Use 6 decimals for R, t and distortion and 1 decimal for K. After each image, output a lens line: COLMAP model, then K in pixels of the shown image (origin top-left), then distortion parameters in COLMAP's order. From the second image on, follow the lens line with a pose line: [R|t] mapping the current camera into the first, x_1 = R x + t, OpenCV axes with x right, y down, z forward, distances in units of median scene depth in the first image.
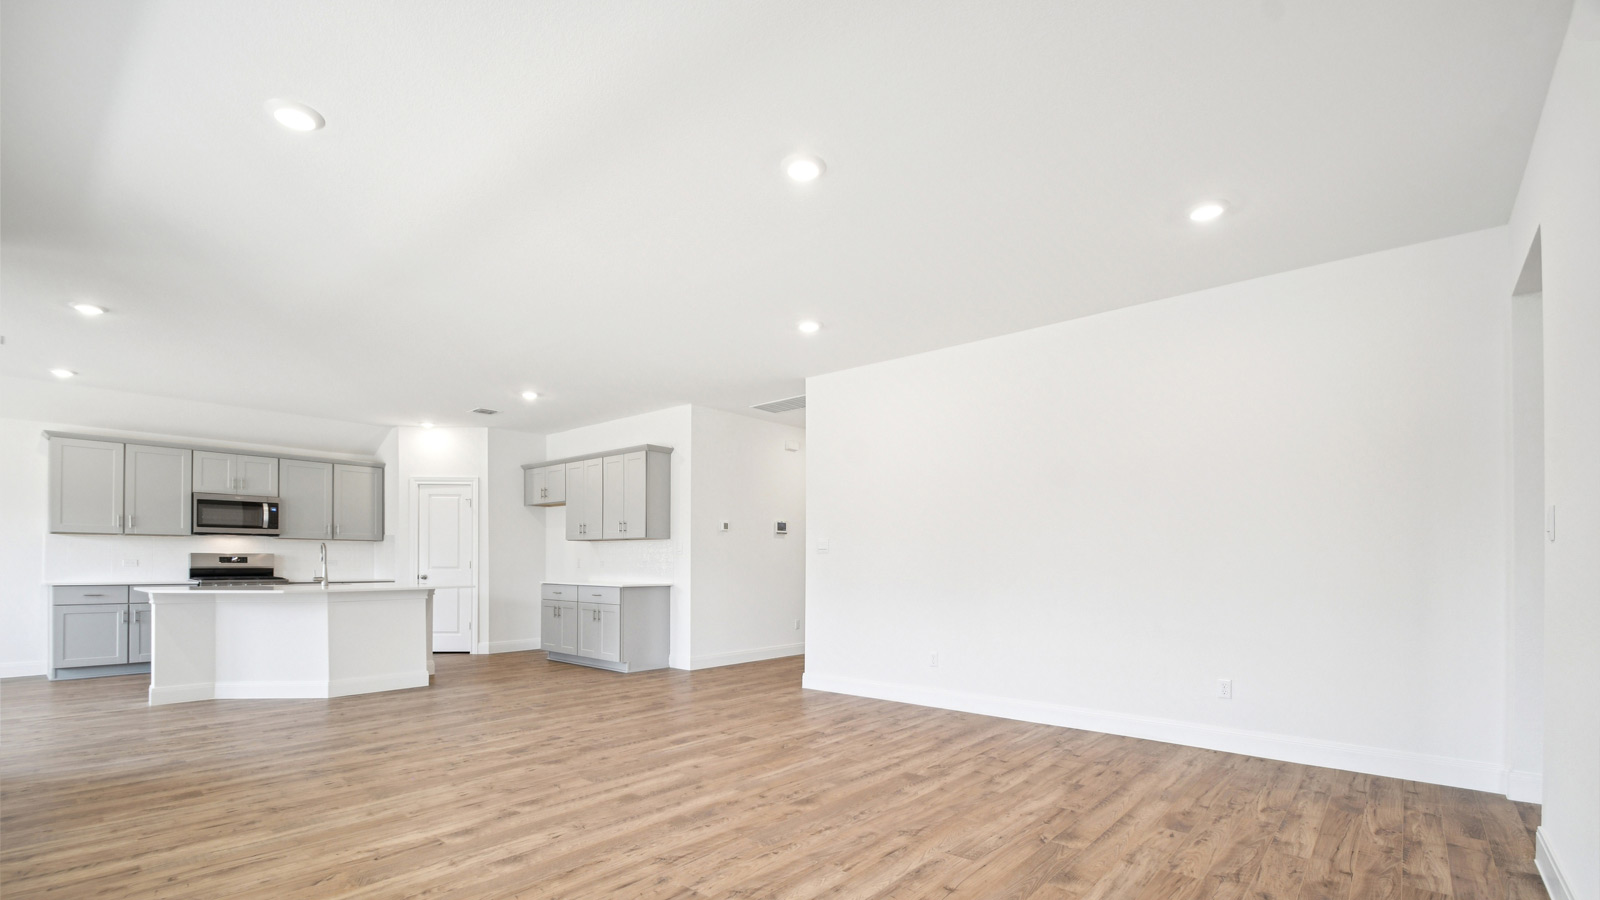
lens RADIAL K [[704.8, 0, 792.5], [0, 704.8, 559.3], [0, 0, 1]] dist [0.006340, -0.009727]
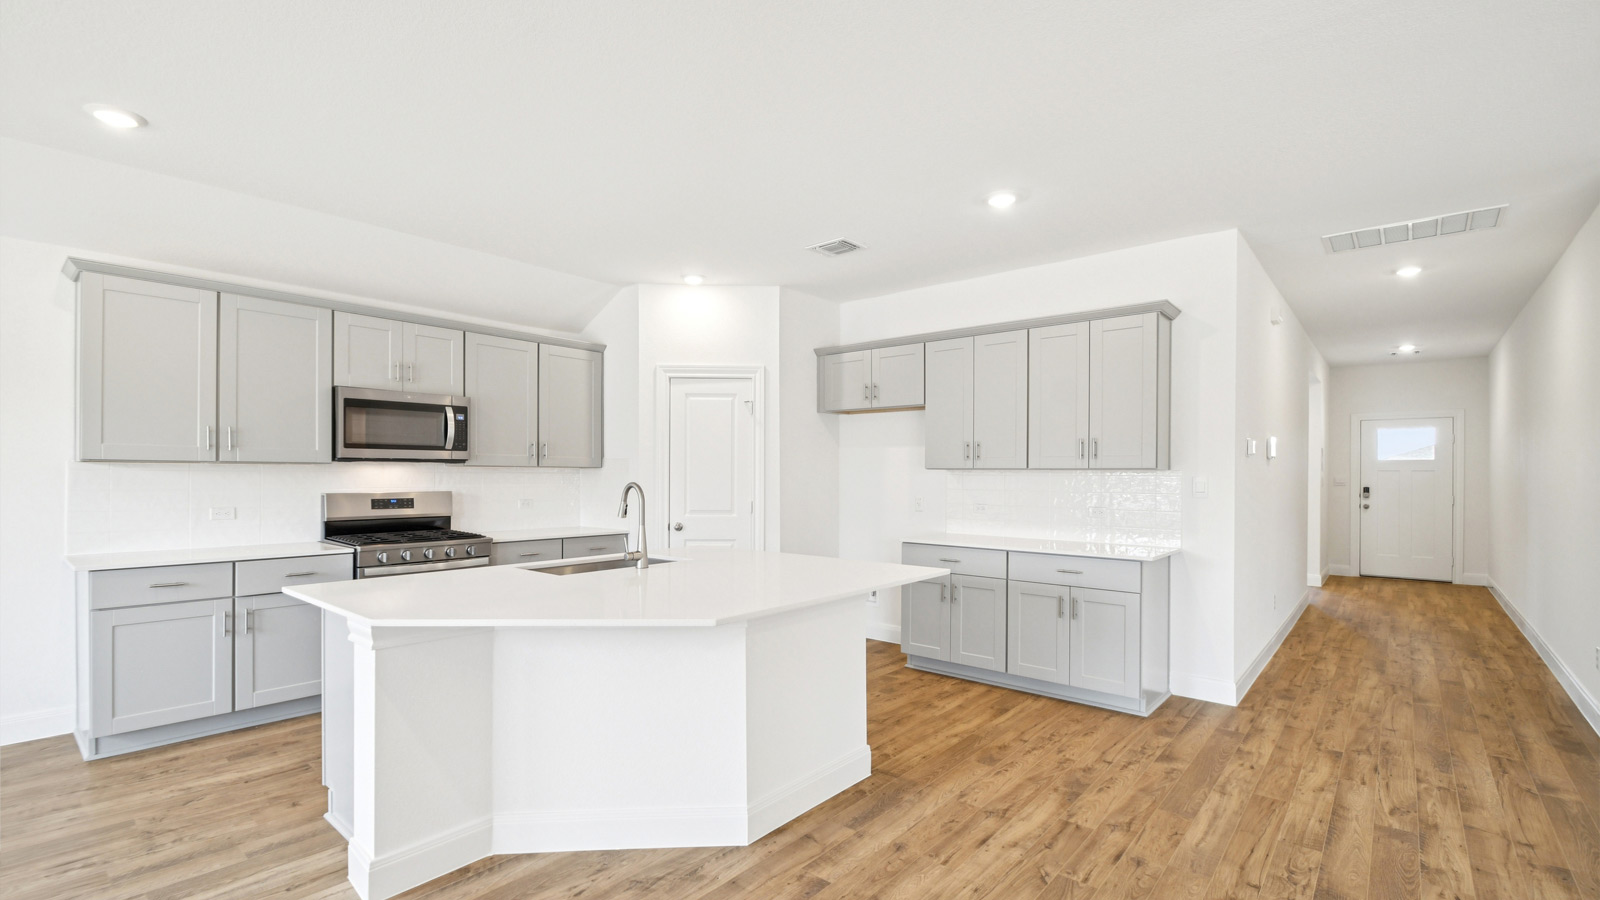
lens RADIAL K [[704.8, 0, 811.8], [0, 704.8, 476.8], [0, 0, 1]] dist [0.006340, -0.009727]
pose [[0.999950, 0.000416, 0.010021, -0.511942], [-0.000523, 0.999943, 0.010657, -0.031441], [-0.010016, -0.010662, 0.999893, 0.466439]]
